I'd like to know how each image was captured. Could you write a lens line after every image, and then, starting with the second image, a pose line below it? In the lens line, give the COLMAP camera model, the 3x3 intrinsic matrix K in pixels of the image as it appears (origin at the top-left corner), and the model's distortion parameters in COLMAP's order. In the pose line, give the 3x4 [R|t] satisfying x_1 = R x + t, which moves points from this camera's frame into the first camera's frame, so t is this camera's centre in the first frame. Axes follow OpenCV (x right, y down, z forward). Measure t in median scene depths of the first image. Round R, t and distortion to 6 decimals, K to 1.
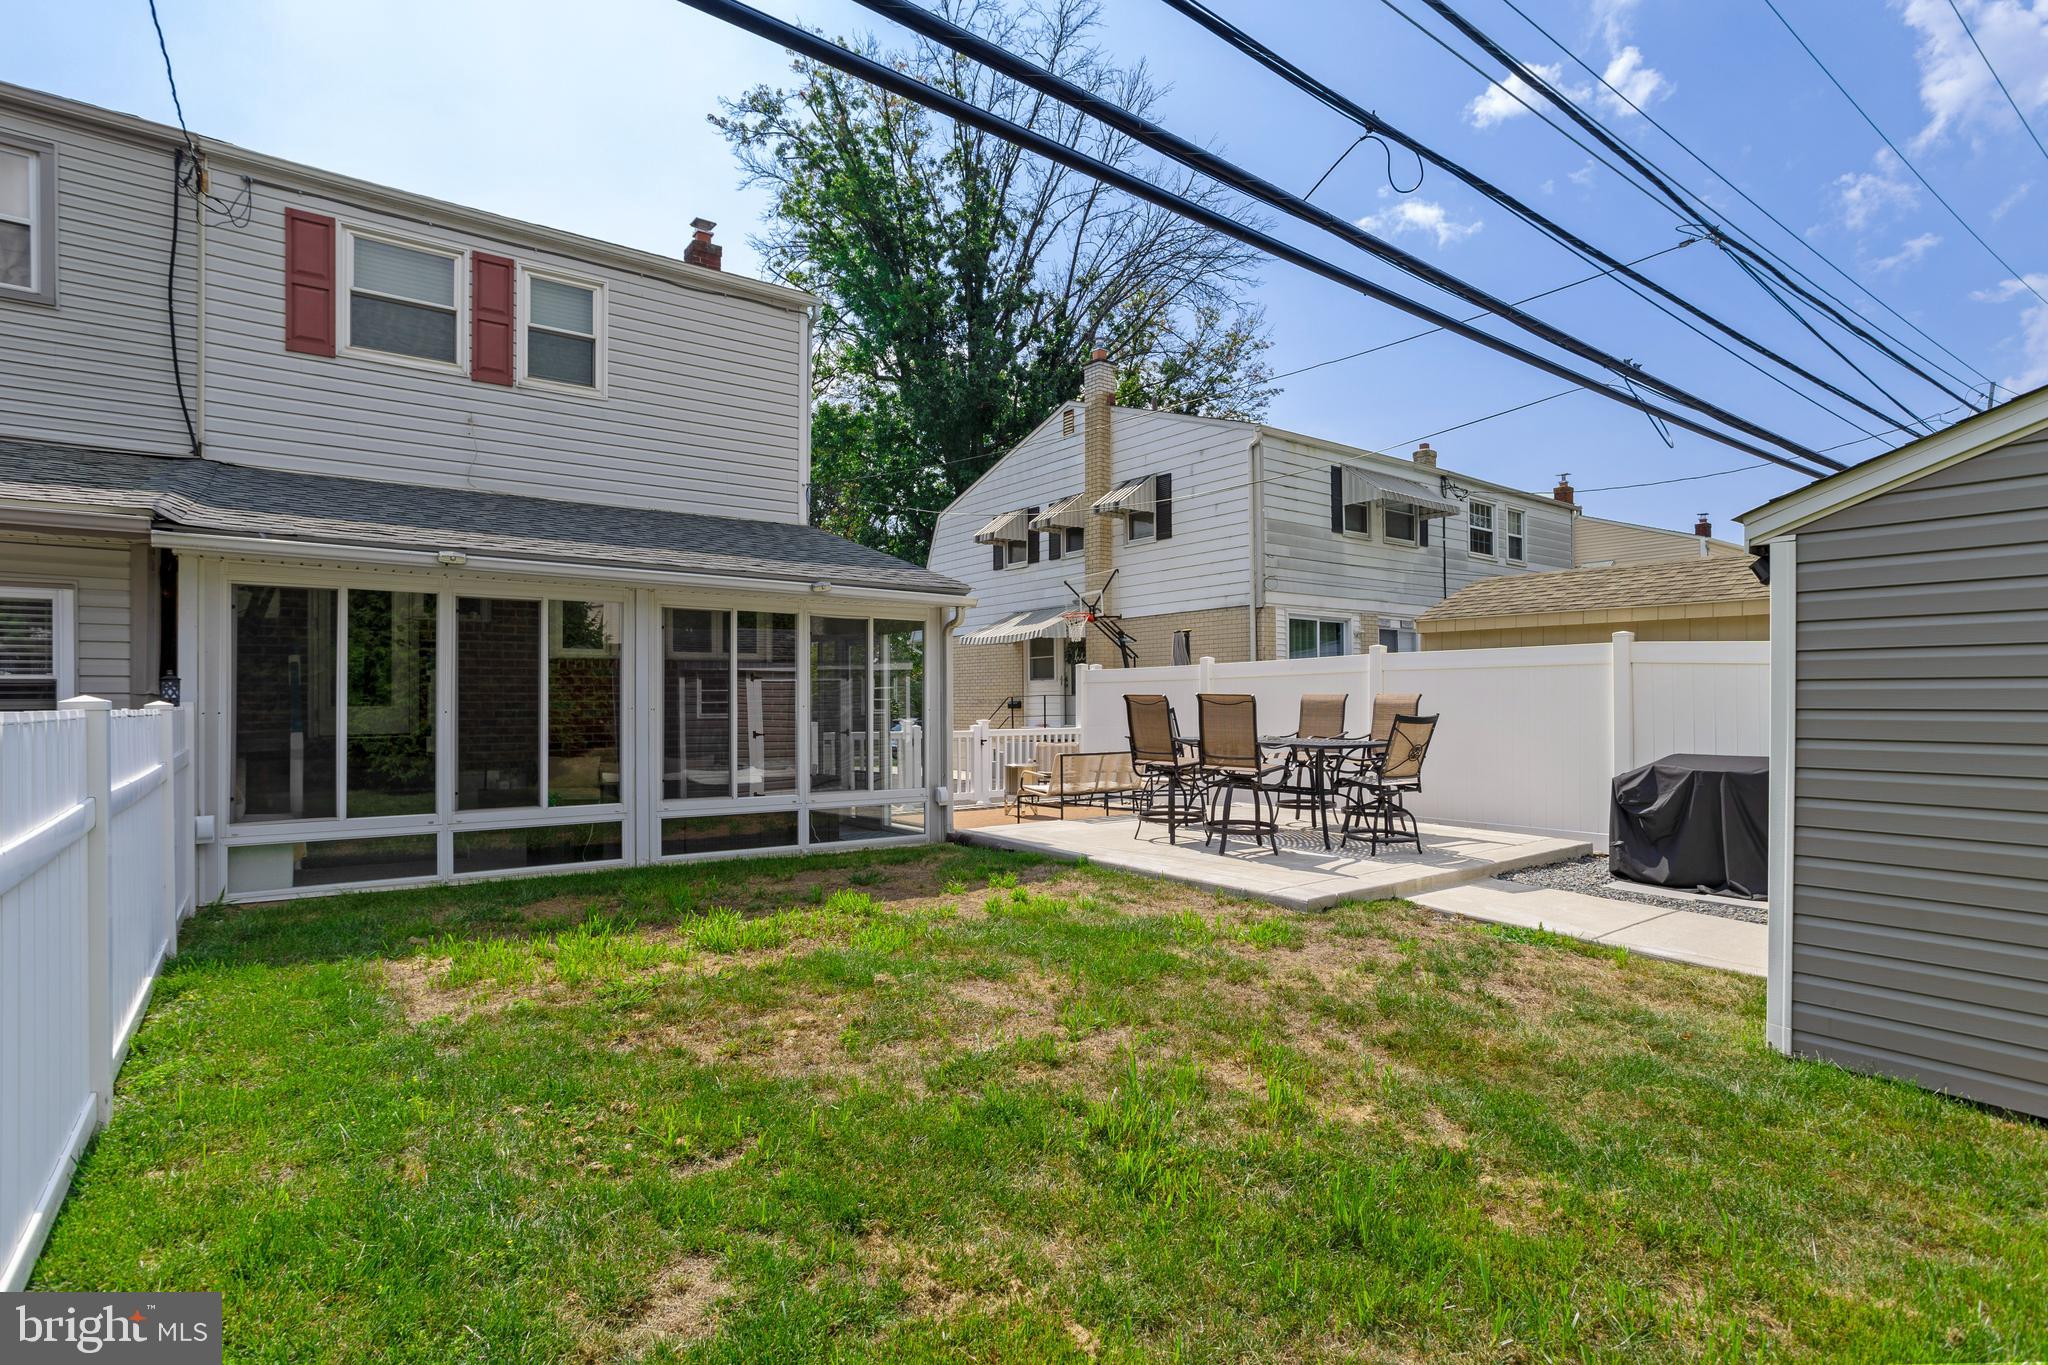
lens RADIAL K [[982.4, 0, 1021.1], [0, 982.4, 705.8], [0, 0, 1]] dist [-0.035790, 0.000372]
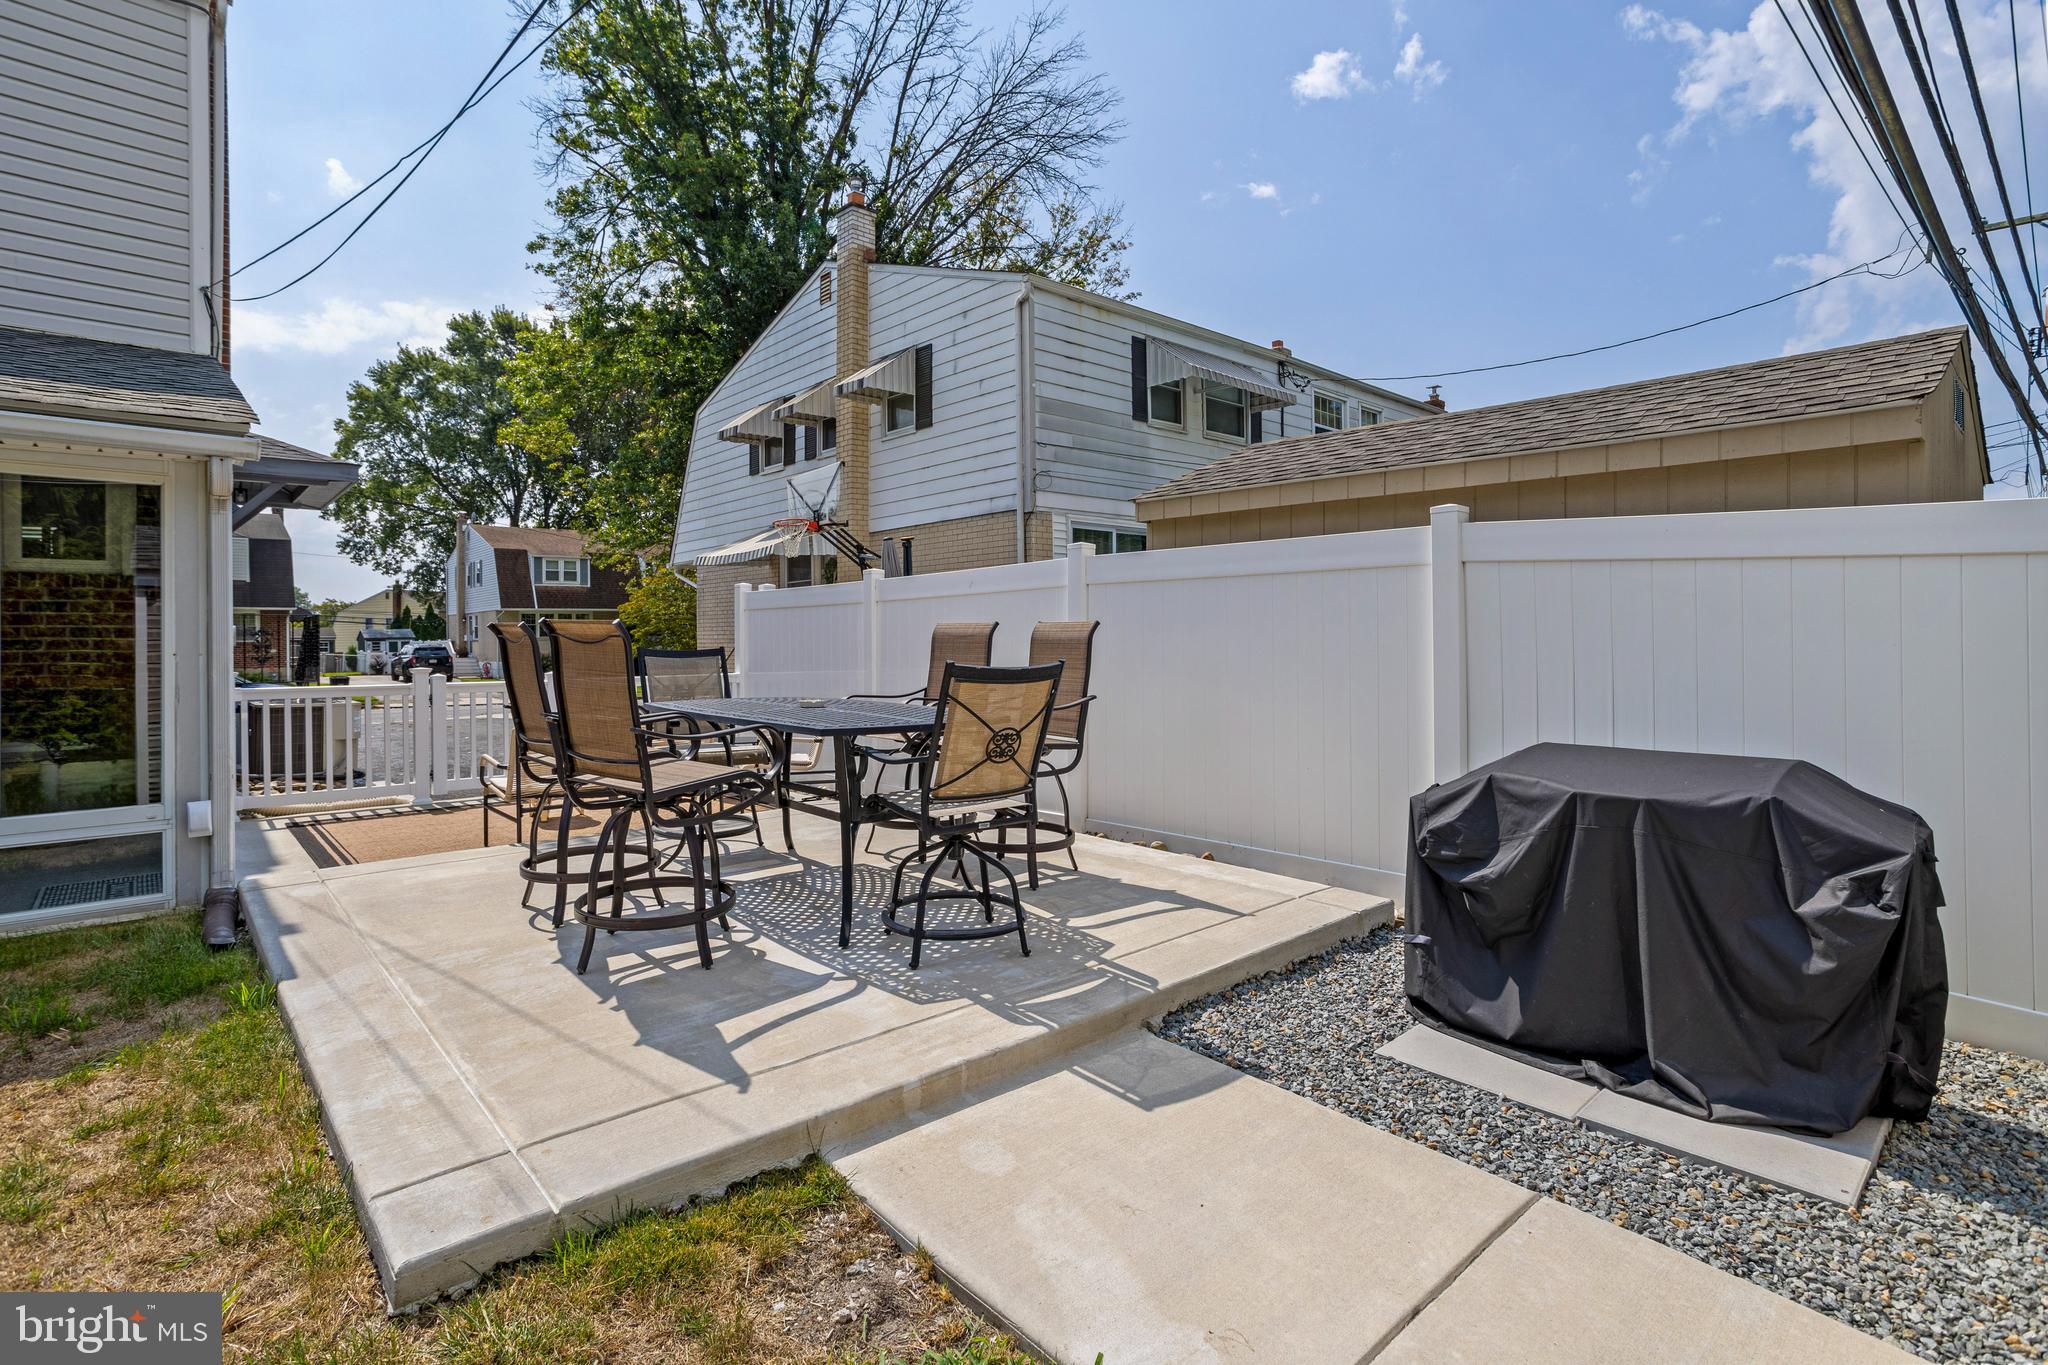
lens RADIAL K [[993.2, 0, 1021.6], [0, 993.2, 636.7], [0, 0, 1]] dist [-0.047435, 0.000249]
pose [[0.995351, -0.004632, 0.096200, 0.146285], [0.005093, 0.999977, -0.004545, -0.000517], [-0.096177, 0.005013, 0.995352, 0.210669]]
